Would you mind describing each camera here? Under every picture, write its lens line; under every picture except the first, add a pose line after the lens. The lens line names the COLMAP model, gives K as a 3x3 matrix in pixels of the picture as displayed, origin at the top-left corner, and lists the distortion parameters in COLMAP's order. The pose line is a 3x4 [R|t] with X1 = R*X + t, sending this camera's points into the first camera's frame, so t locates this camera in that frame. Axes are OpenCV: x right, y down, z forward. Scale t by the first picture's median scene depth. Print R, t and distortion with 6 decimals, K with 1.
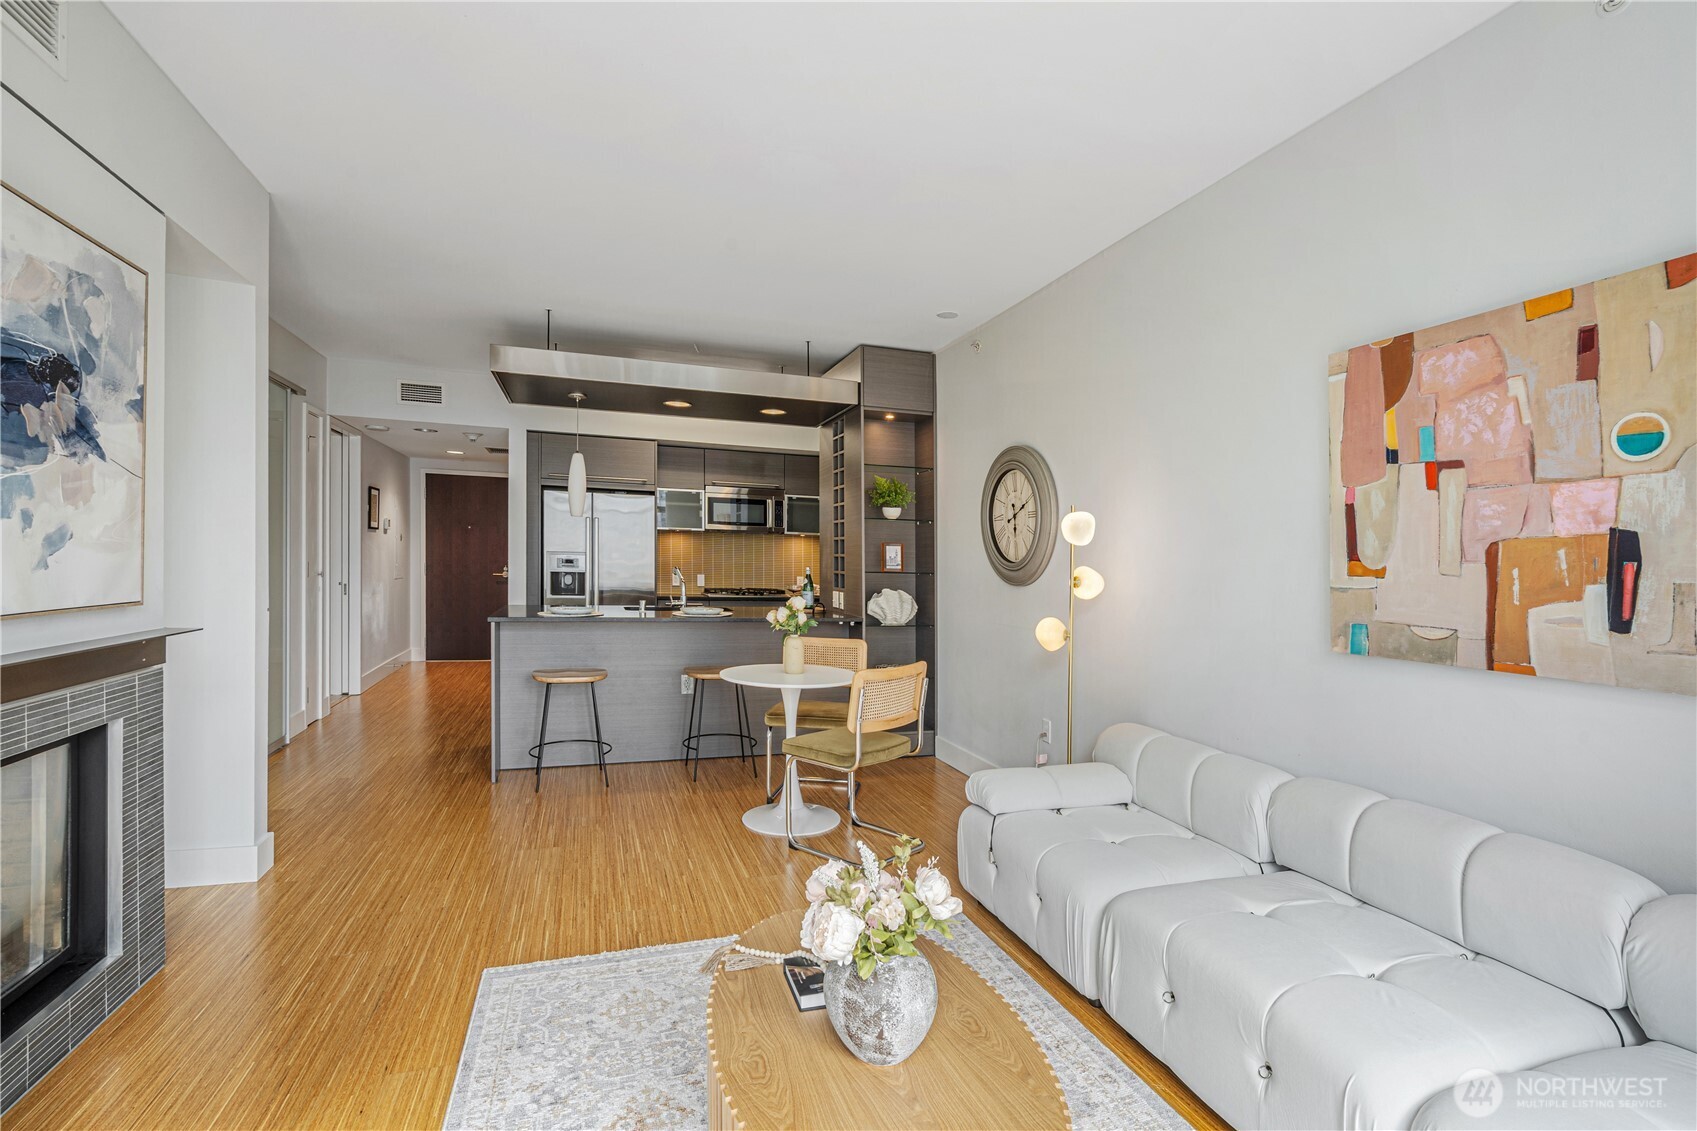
lens RADIAL K [[793.9, 0, 846.6], [0, 793.9, 595.2], [0, 0, 1]] dist [0.000014, -0.000061]
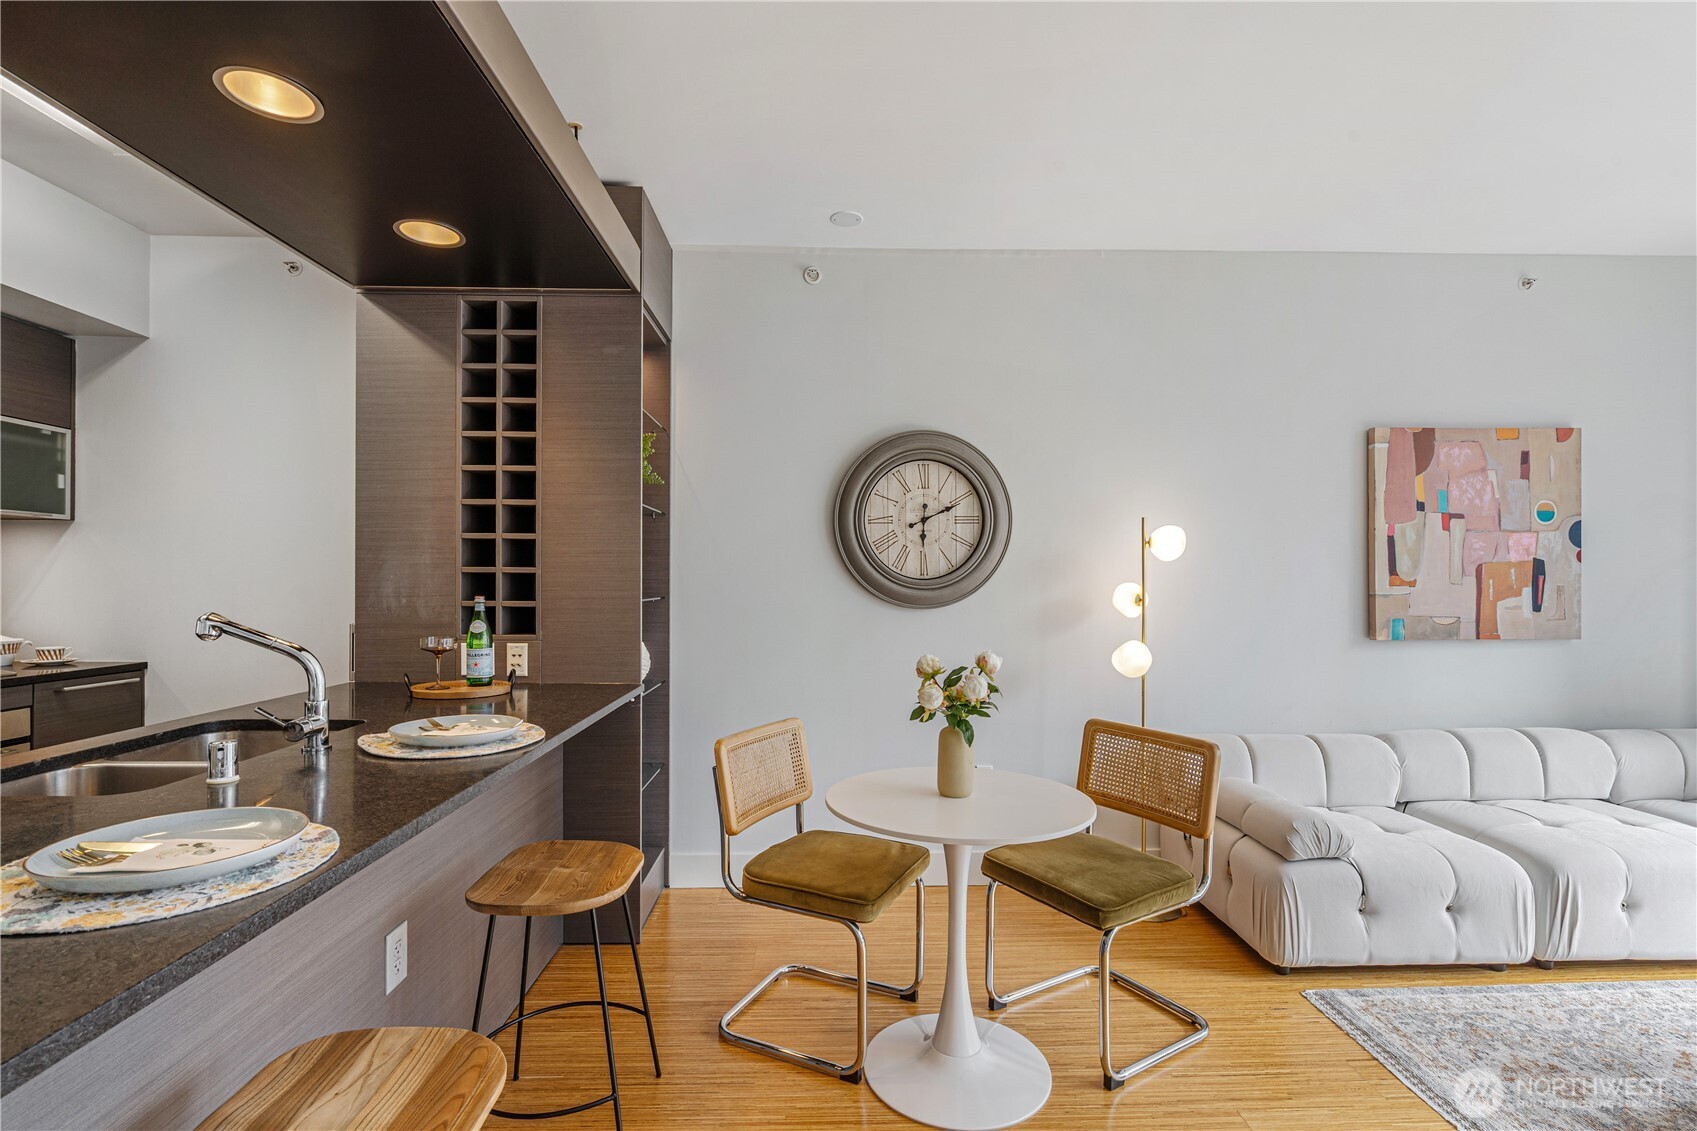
lens RADIAL K [[782.2, 0, 846.8], [0, 782.2, 586.0], [0, 0, 1]] dist [-0.000647, 0.000538]
pose [[0.280766, -0.029099, 0.959335, -0.552518], [0.044271, 0.998869, 0.017342, -0.051041], [-0.958755, 0.037602, 0.281737, 0.856624]]
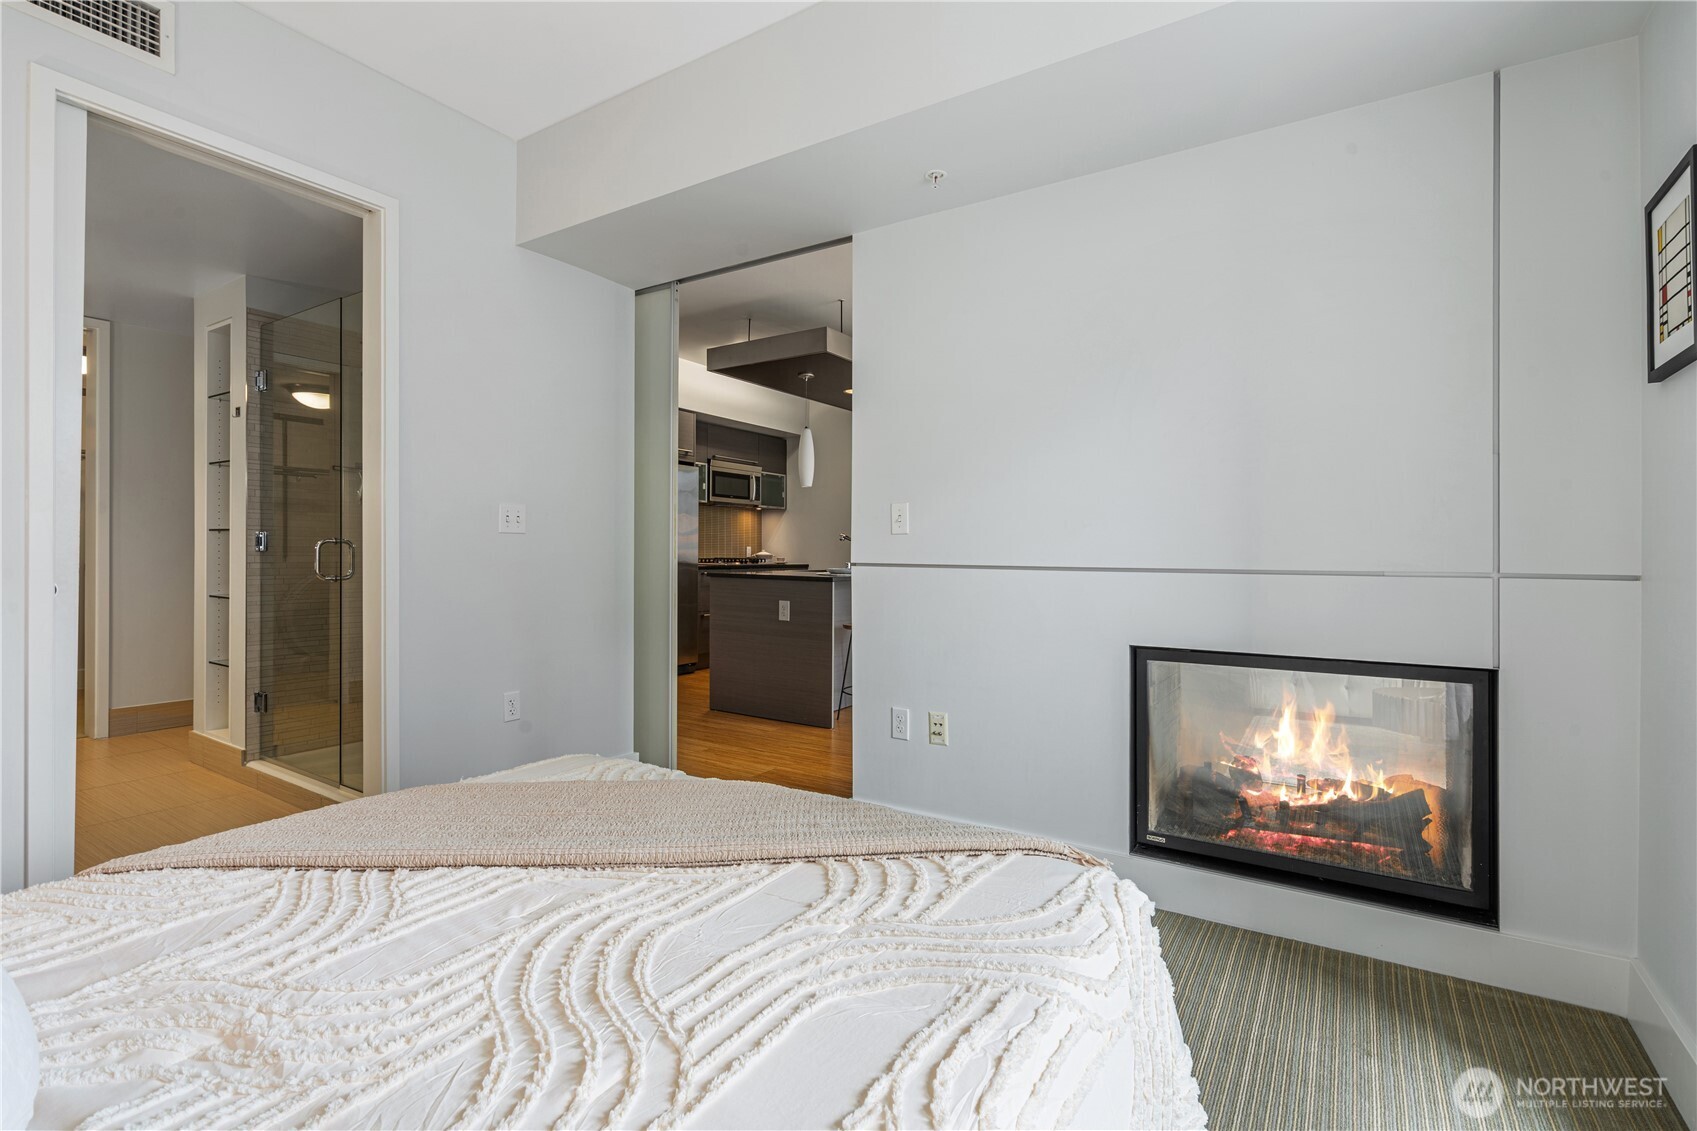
lens RADIAL K [[772.5, 0, 857.4], [0, 772.5, 557.7], [0, 0, 1]] dist [-0.001540, -0.000127]
pose [[0.769185, -0.025035, 0.638536, -1.136669], [0.040818, 0.999117, -0.009997, 0.013436], [-0.637722, 0.033753, 0.769527, 0.183605]]
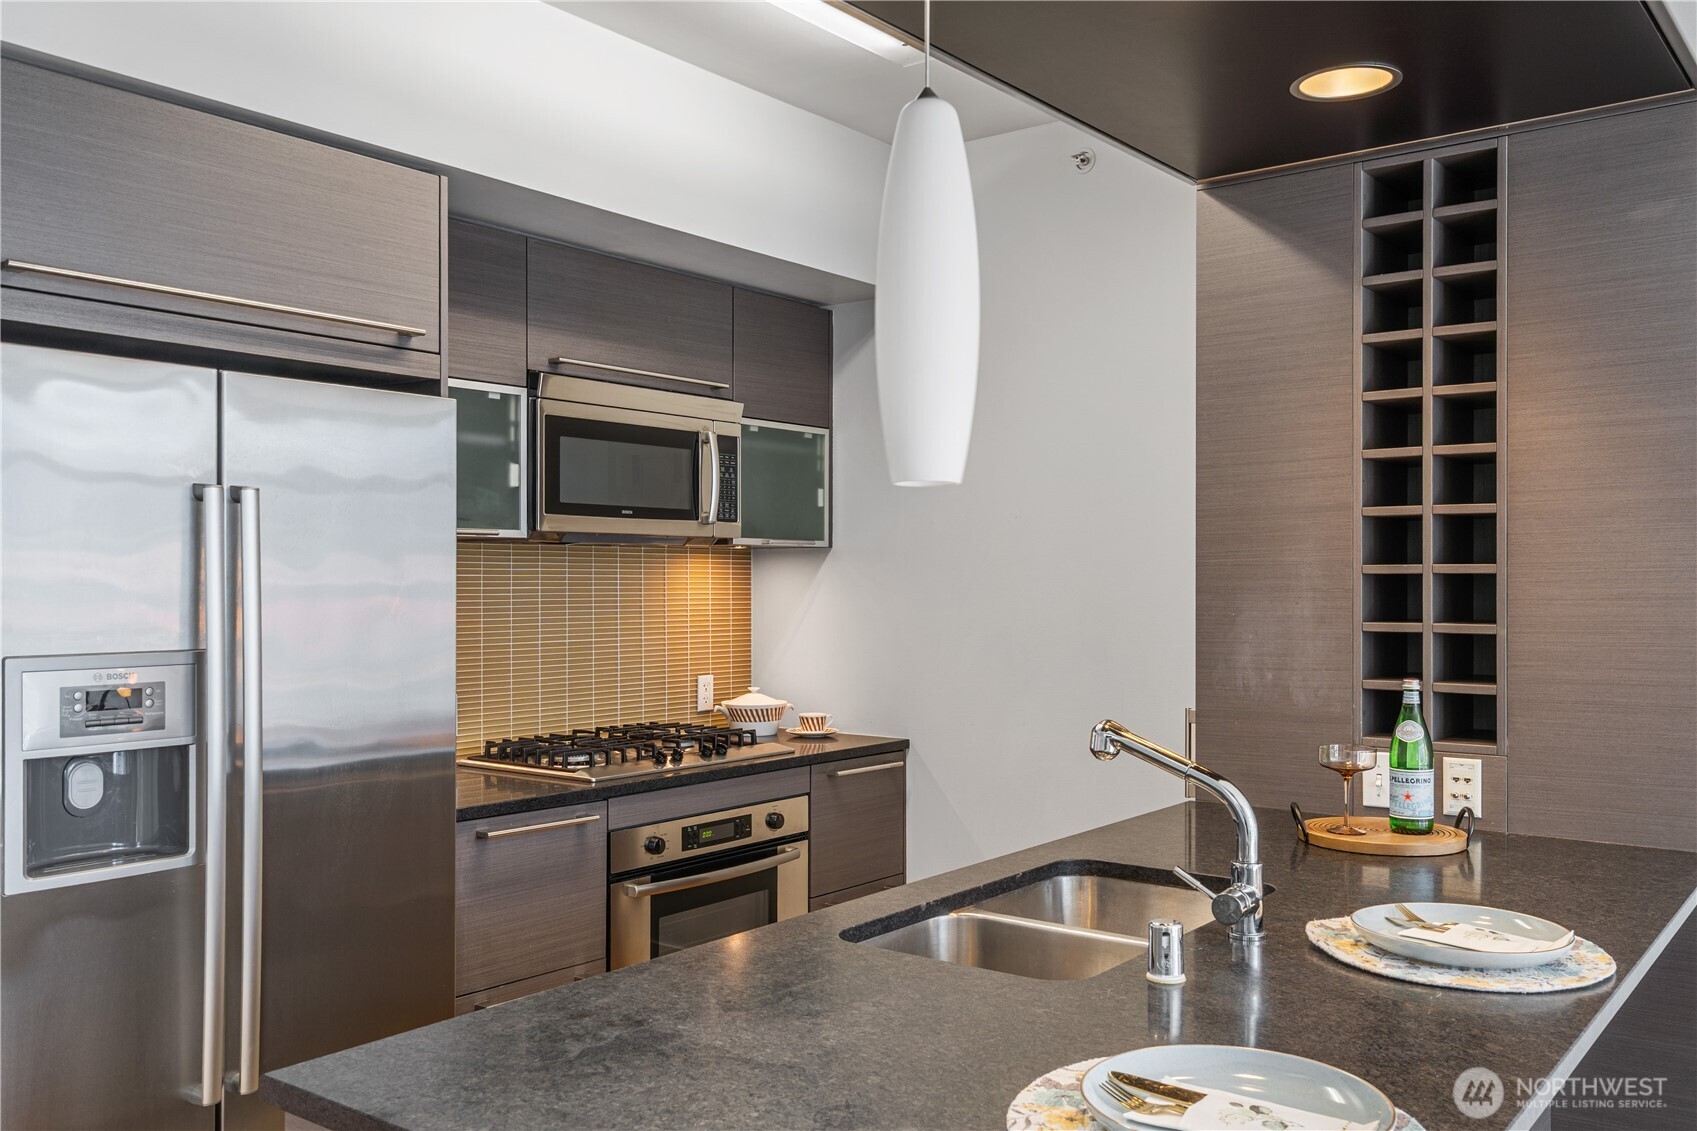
lens RADIAL K [[1430.8, 0, 852.5], [0, 1430.8, 582.8], [0, 0, 1]] dist [0.008726, 0.005651]
pose [[0.821939, -0.027288, 0.568921, -0.622511], [0.046810, 0.998709, -0.019726, -0.086551], [-0.567648, 0.042844, 0.822155, 0.908752]]
